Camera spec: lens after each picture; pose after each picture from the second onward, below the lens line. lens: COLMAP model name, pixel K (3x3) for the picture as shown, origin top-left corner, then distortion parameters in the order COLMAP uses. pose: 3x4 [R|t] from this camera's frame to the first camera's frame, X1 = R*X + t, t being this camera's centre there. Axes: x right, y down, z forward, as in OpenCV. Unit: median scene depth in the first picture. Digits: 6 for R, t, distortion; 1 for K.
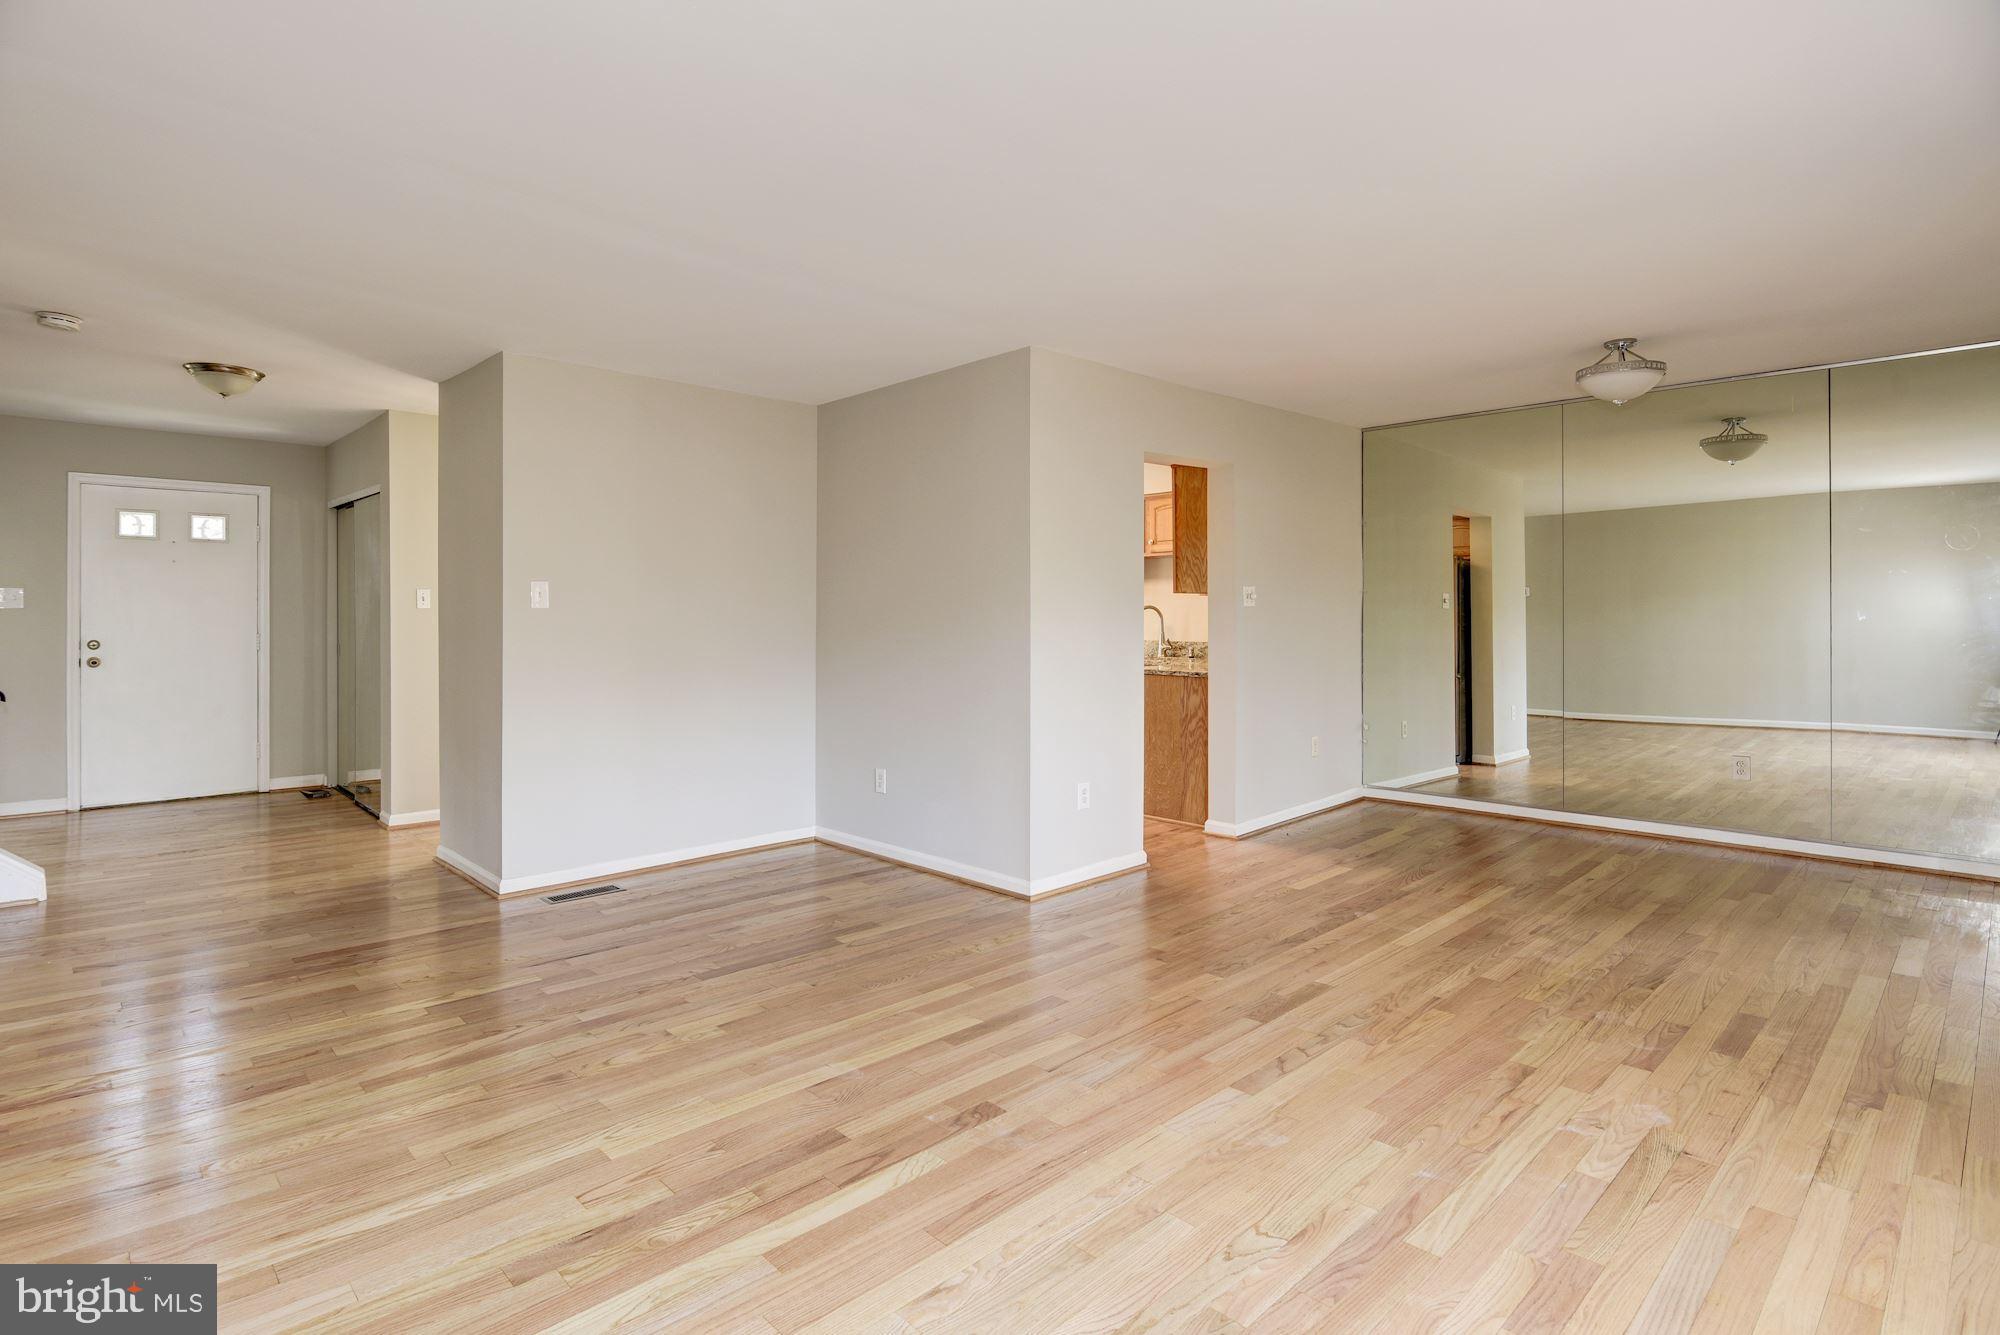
lens RADIAL K [[995.1, 0, 992.4], [0, 995.1, 610.8], [0, 0, 1]] dist [-0.010716, 0.001358]
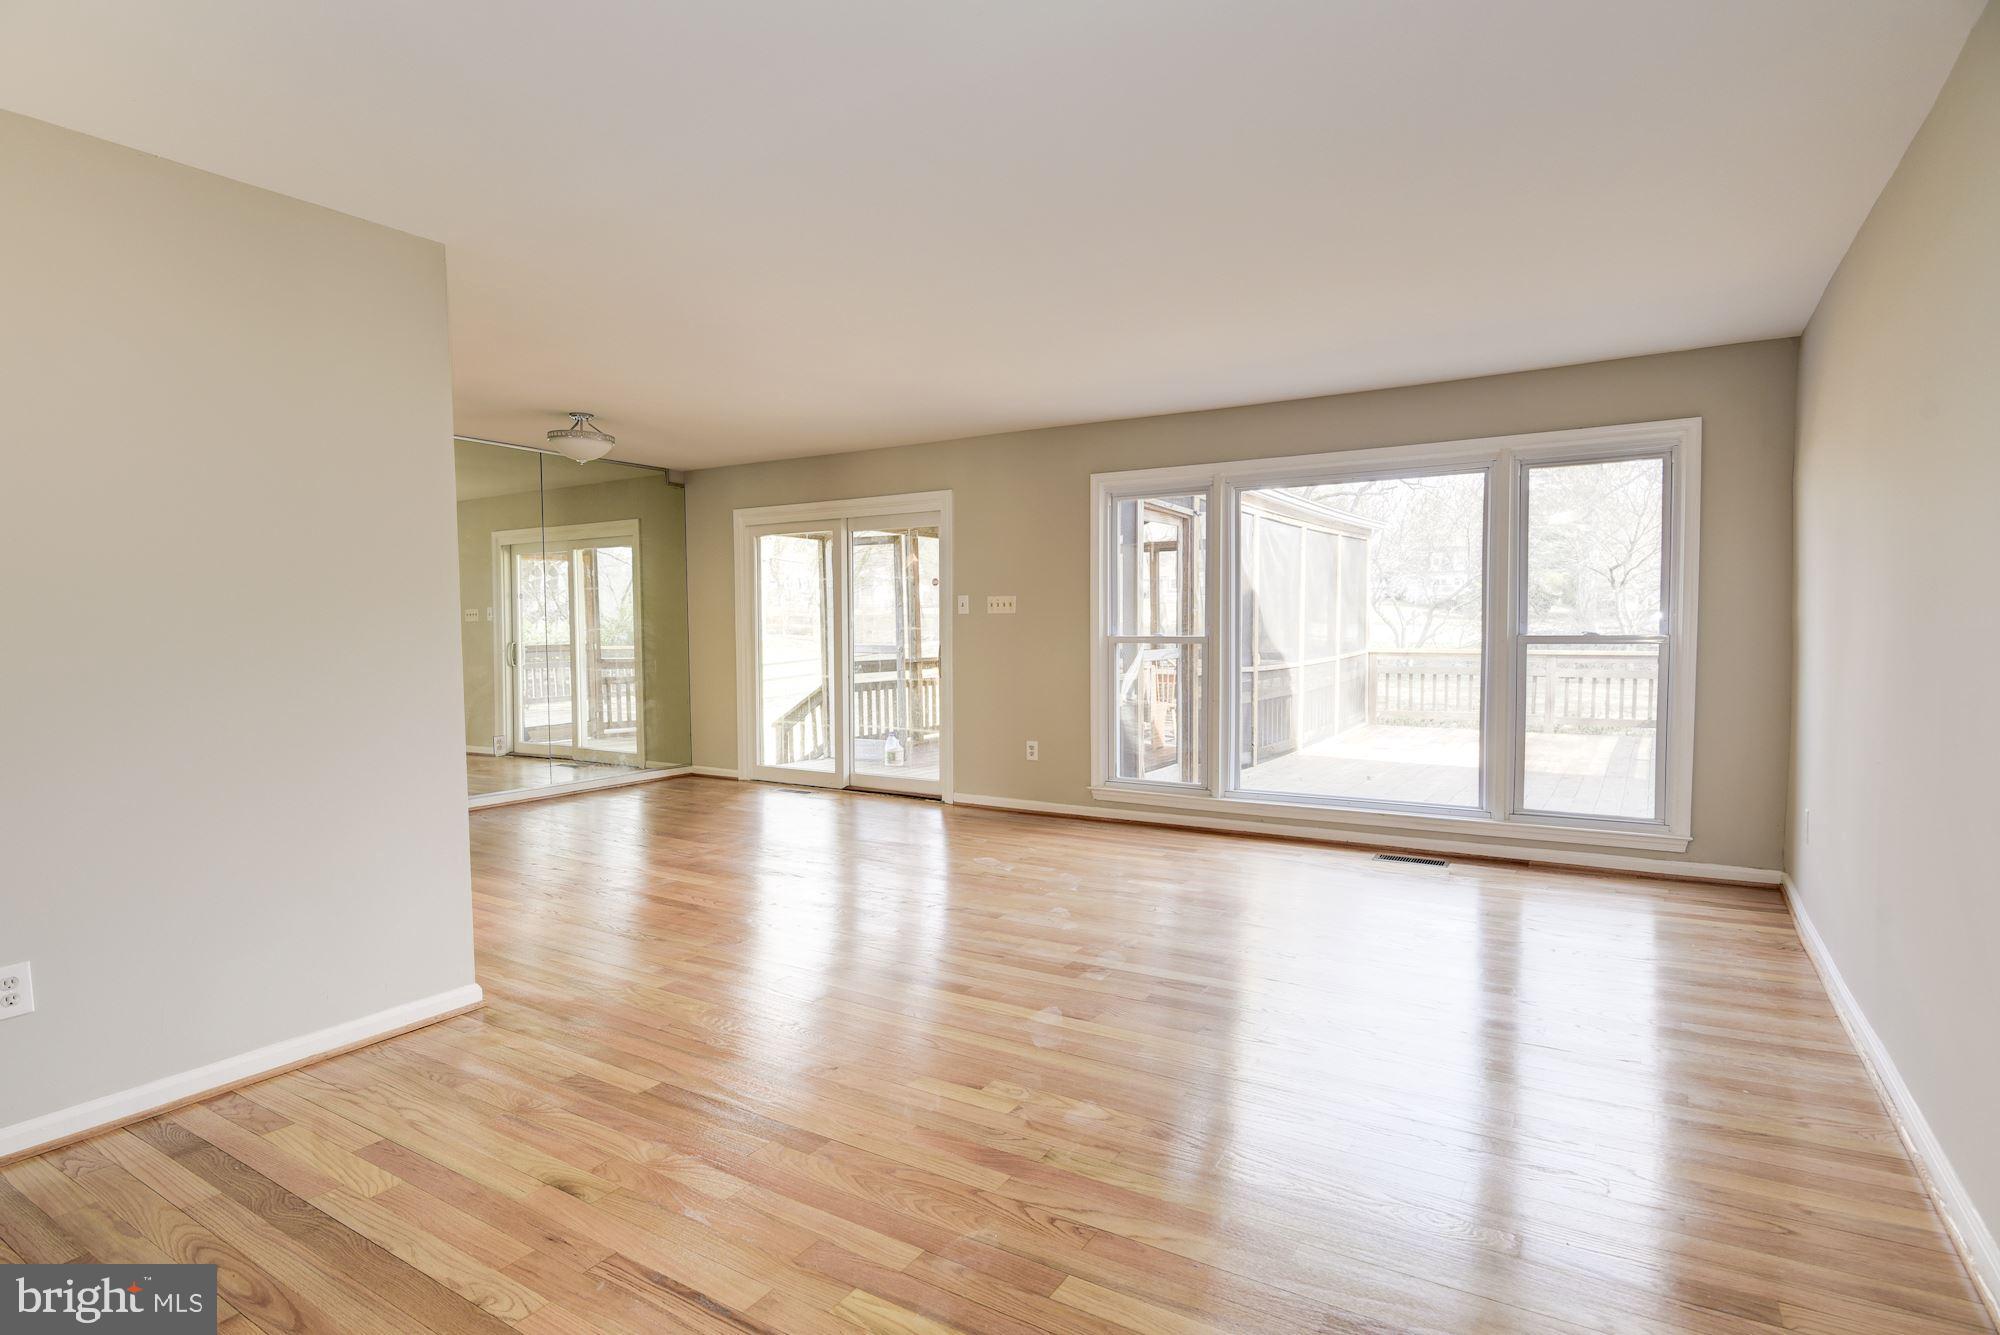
lens RADIAL K [[995.1, 0, 991.5], [0, 995.1, 655.8], [0, 0, 1]] dist [-0.010716, 0.001358]
pose [[-0.232194, -0.021942, 0.972422, -1.155672], [0.008240, 0.999665, 0.024524, 0.024519], [-0.972635, 0.013707, -0.231935, 1.240620]]
